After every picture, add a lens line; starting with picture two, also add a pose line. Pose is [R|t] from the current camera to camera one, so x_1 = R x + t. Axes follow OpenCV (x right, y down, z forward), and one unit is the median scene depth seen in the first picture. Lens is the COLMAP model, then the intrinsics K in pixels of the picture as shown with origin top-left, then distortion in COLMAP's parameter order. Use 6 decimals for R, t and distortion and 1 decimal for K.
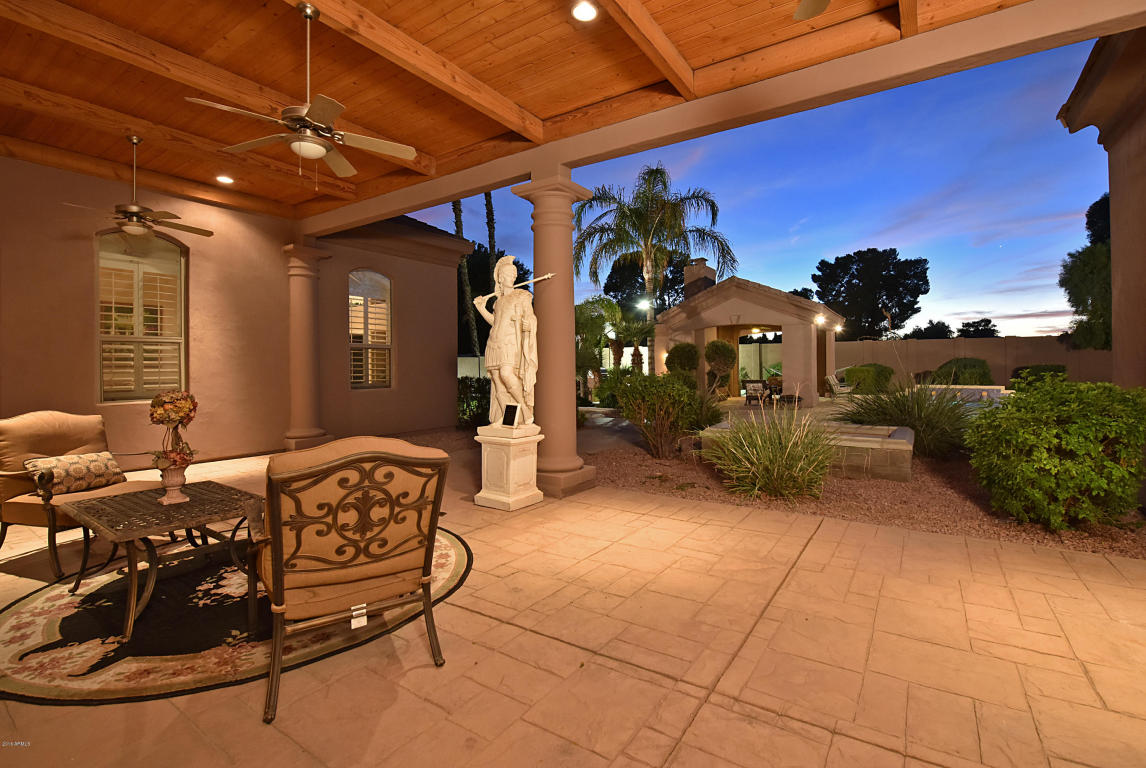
lens RADIAL K [[505.8, 0, 605.1], [0, 505.8, 367.8], [0, 0, 1]] dist [-0.003893, -0.005135]
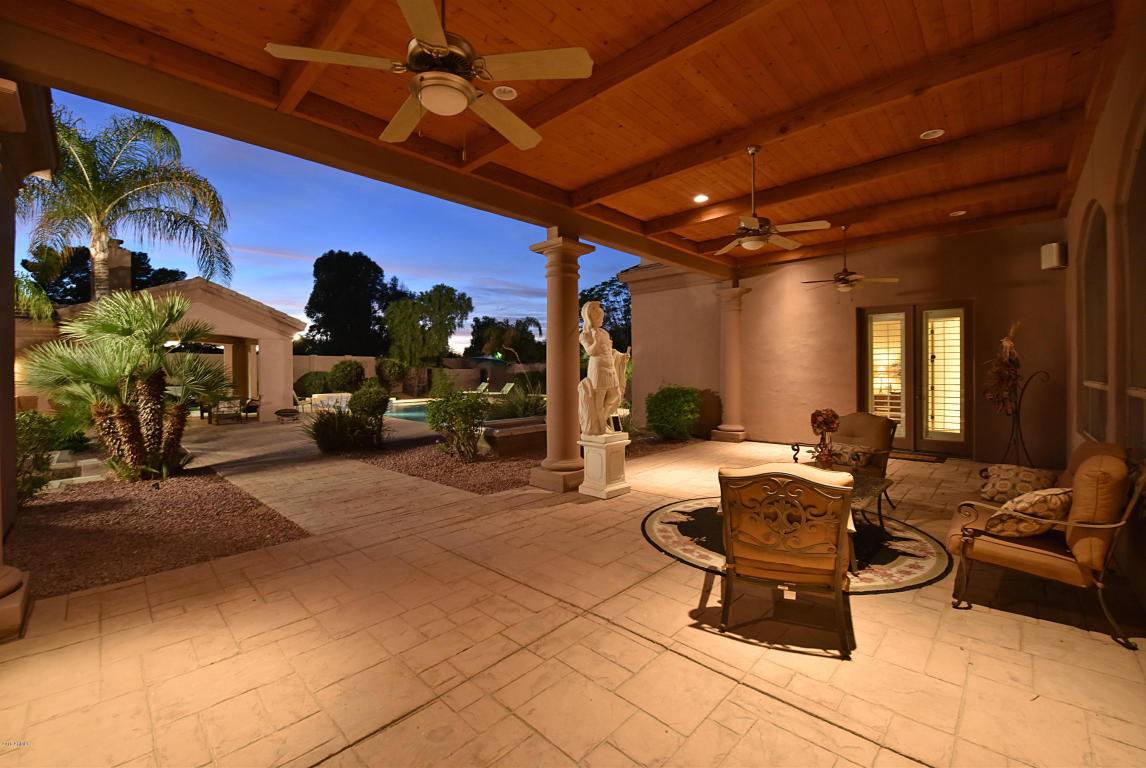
lens RADIAL K [[456.4, 0, 575.7], [0, 456.4, 381.1], [0, 0, 1]] dist [-0.016678, -0.000501]
pose [[0.208687, -0.017630, 0.977824, -0.325266], [0.012358, 0.999805, 0.015389, -0.008747], [-0.977904, 0.008872, 0.208864, 0.203328]]
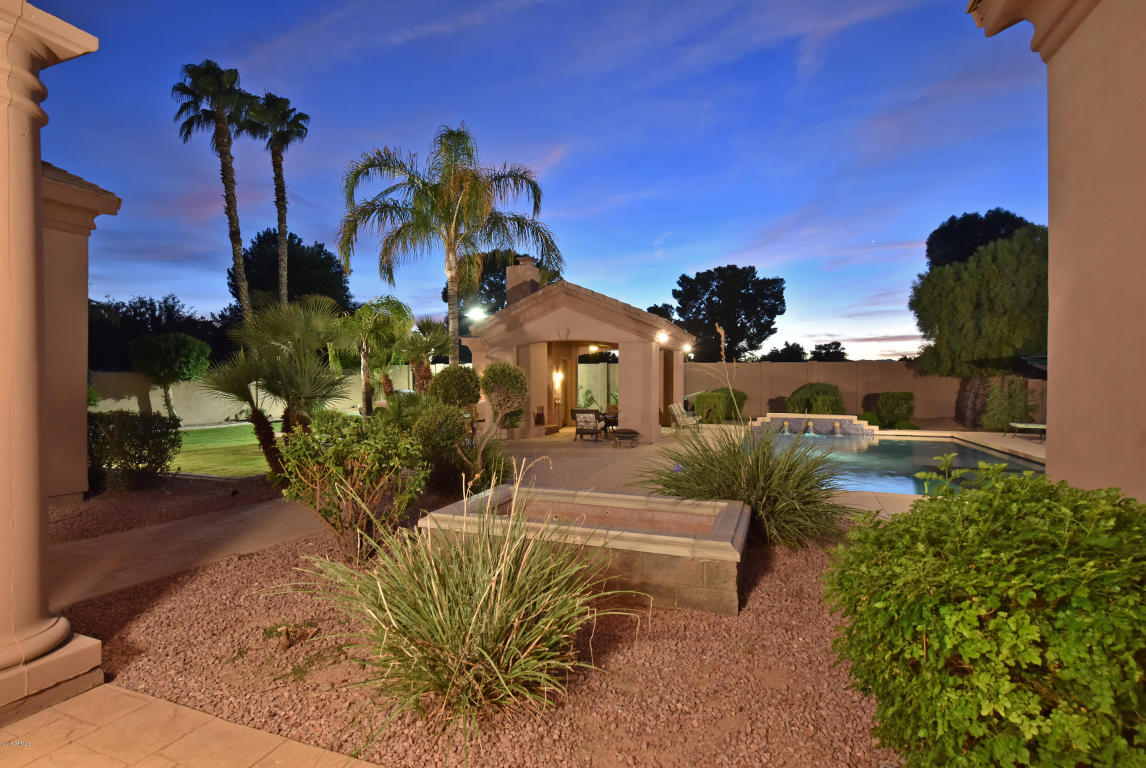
lens RADIAL K [[555.4, 0, 573.2], [0, 555.4, 390.3], [0, 0, 1]] dist [0.006280, -0.000274]
pose [[0.978575, 0.009080, 0.205690, 0.083102], [-0.010619, 0.999923, 0.006379, -0.010833], [-0.205616, -0.008427, 0.978596, 0.119318]]
